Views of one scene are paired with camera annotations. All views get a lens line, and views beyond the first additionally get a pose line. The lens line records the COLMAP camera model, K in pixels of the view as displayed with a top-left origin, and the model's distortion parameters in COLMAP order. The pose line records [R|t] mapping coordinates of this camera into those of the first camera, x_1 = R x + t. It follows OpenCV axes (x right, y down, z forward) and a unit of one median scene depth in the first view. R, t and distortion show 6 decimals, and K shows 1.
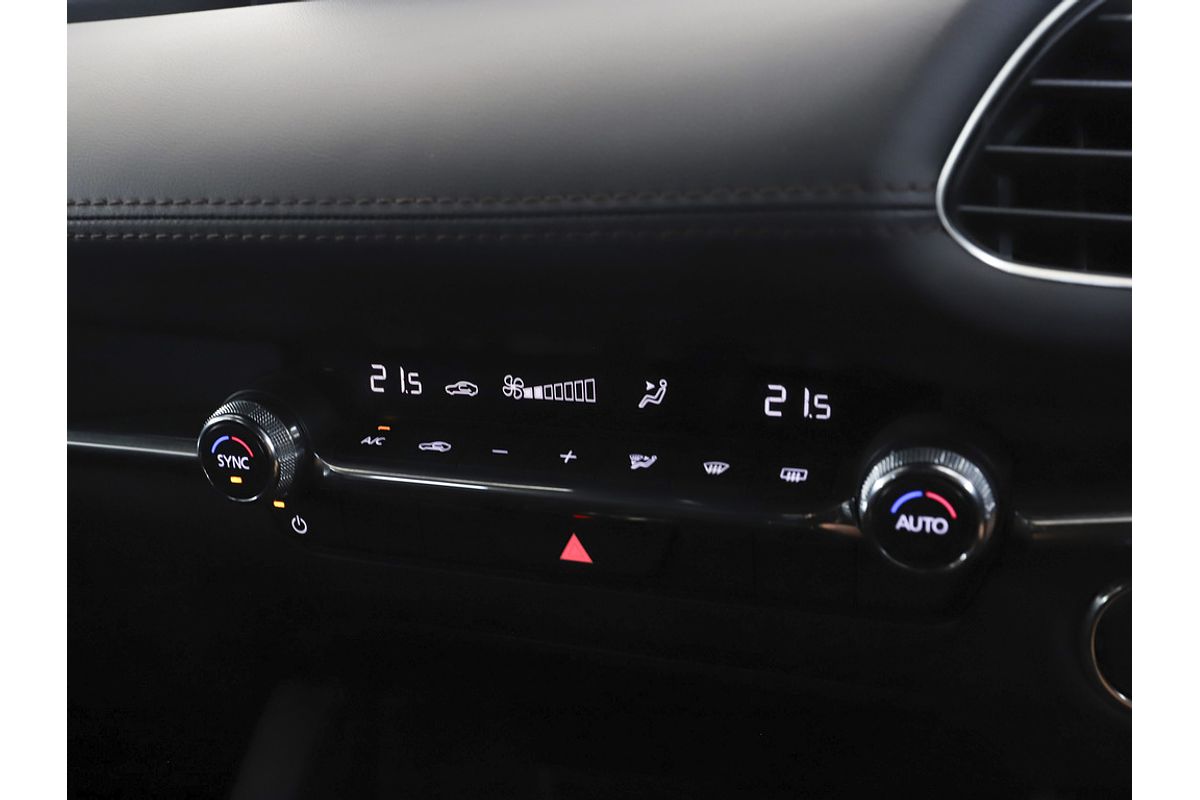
lens RADIAL K [[1201.5, 0, 599.3], [0, 1201.5, 397.6], [0, 0, 1]] dist [-0.045053, 0.000000]
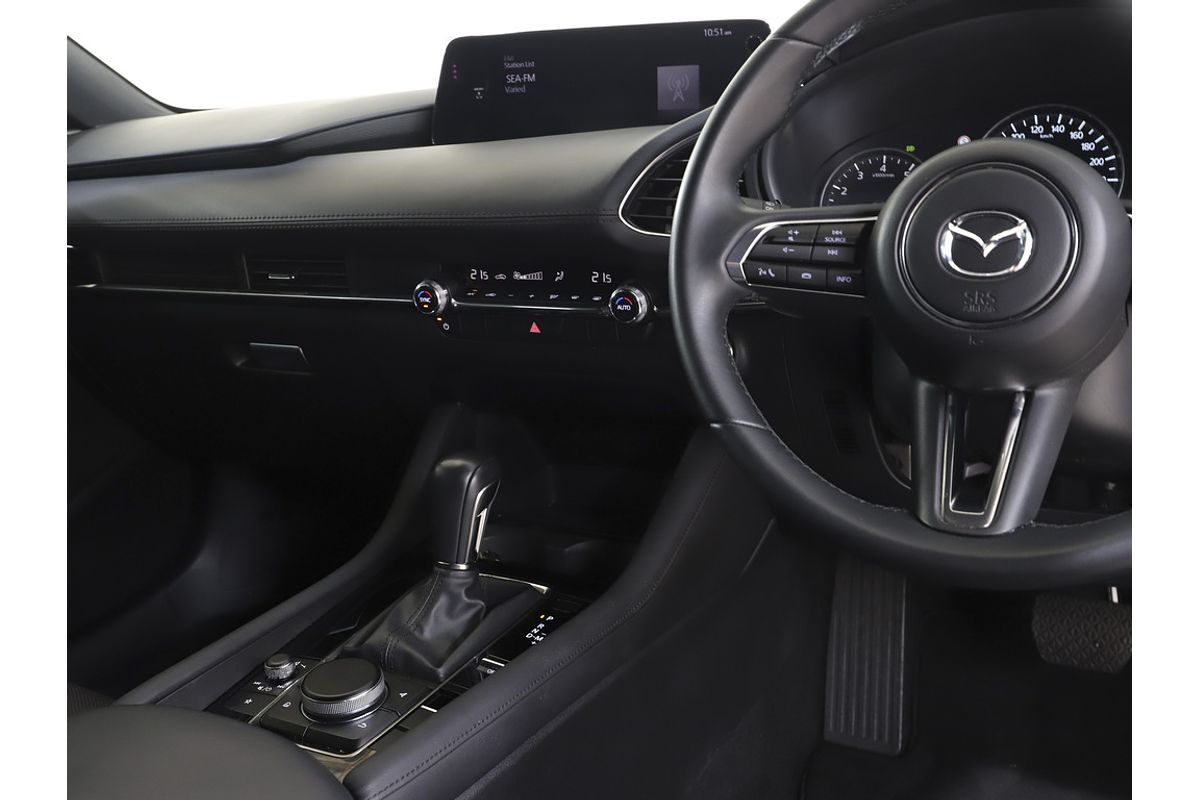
lens RADIAL K [[1129.7, 0, 597.0], [0, 1129.7, 392.7], [0, 0, 1]] dist [0.008386, 0.000000]
pose [[0.993707, 0.015397, -0.110951, 0.460458], [-0.015872, 0.999868, -0.003402, 0.300119], [0.110884, 0.005141, 0.993820, -1.846504]]
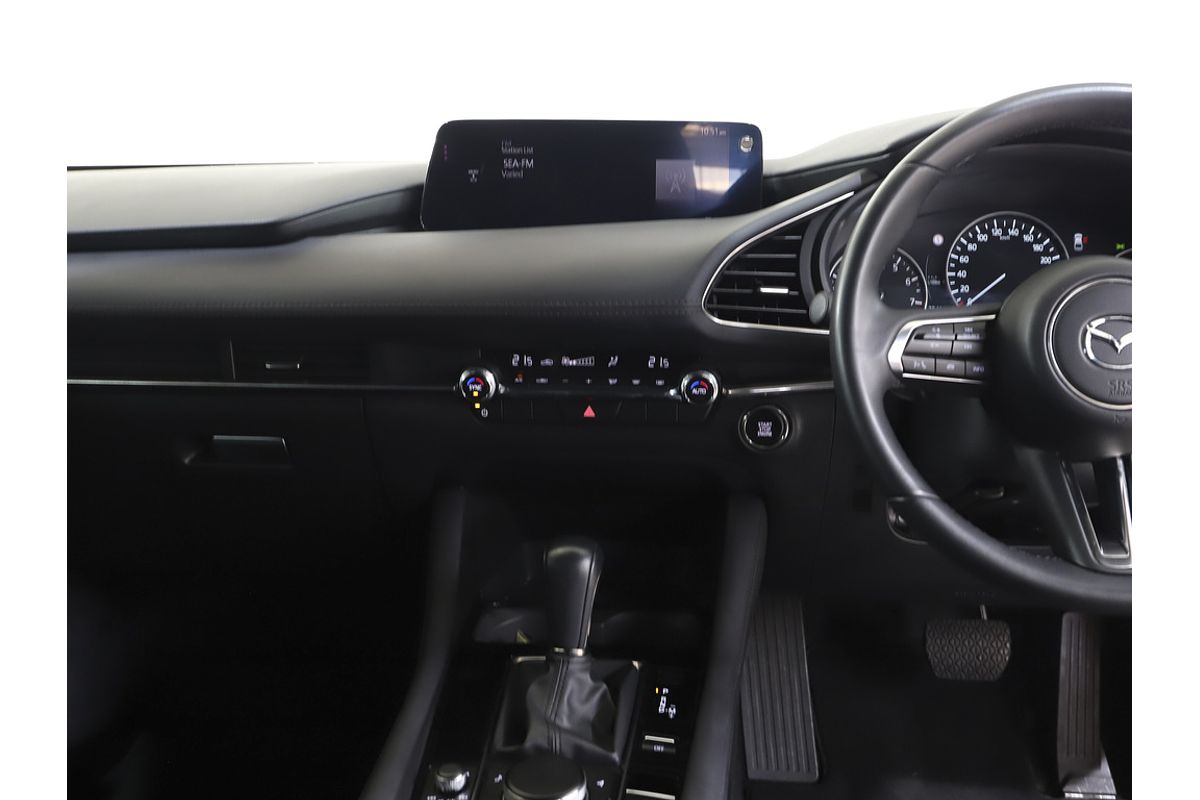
lens RADIAL K [[1181.6, 0, 607.5], [0, 1181.6, 400.1], [0, 0, 1]] dist [-0.002734, 0.000000]
pose [[0.962826, -0.025261, 0.268939, -0.807553], [0.035274, 0.998850, -0.032463, 0.198947], [-0.267810, 0.040742, 0.962610, -1.994923]]
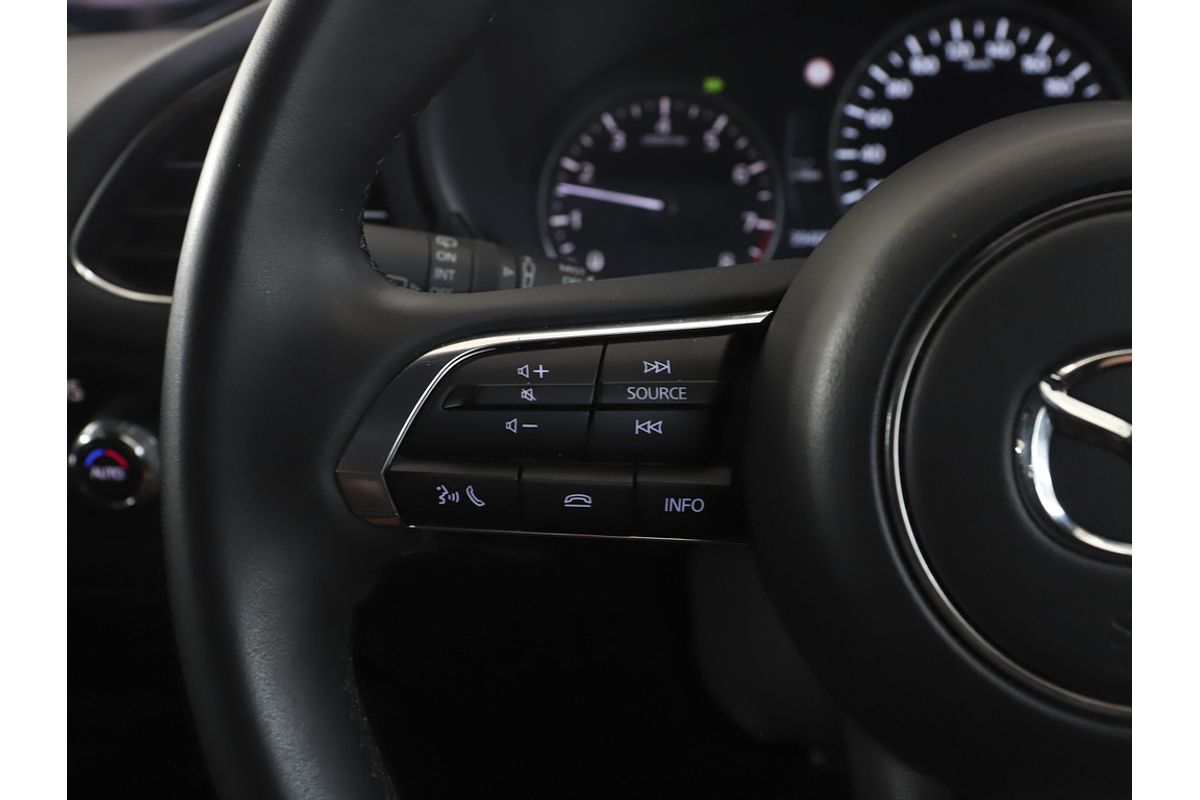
lens RADIAL K [[1303.5, 0, 591.8], [0, 1303.5, 394.1], [0, 0, 1]] dist [-0.012915, 0.000000]
pose [[0.985141, -0.043634, 0.166115, 0.485914], [0.035574, 0.998055, 0.051194, -0.039772], [-0.168026, -0.044524, 0.984777, -0.522553]]
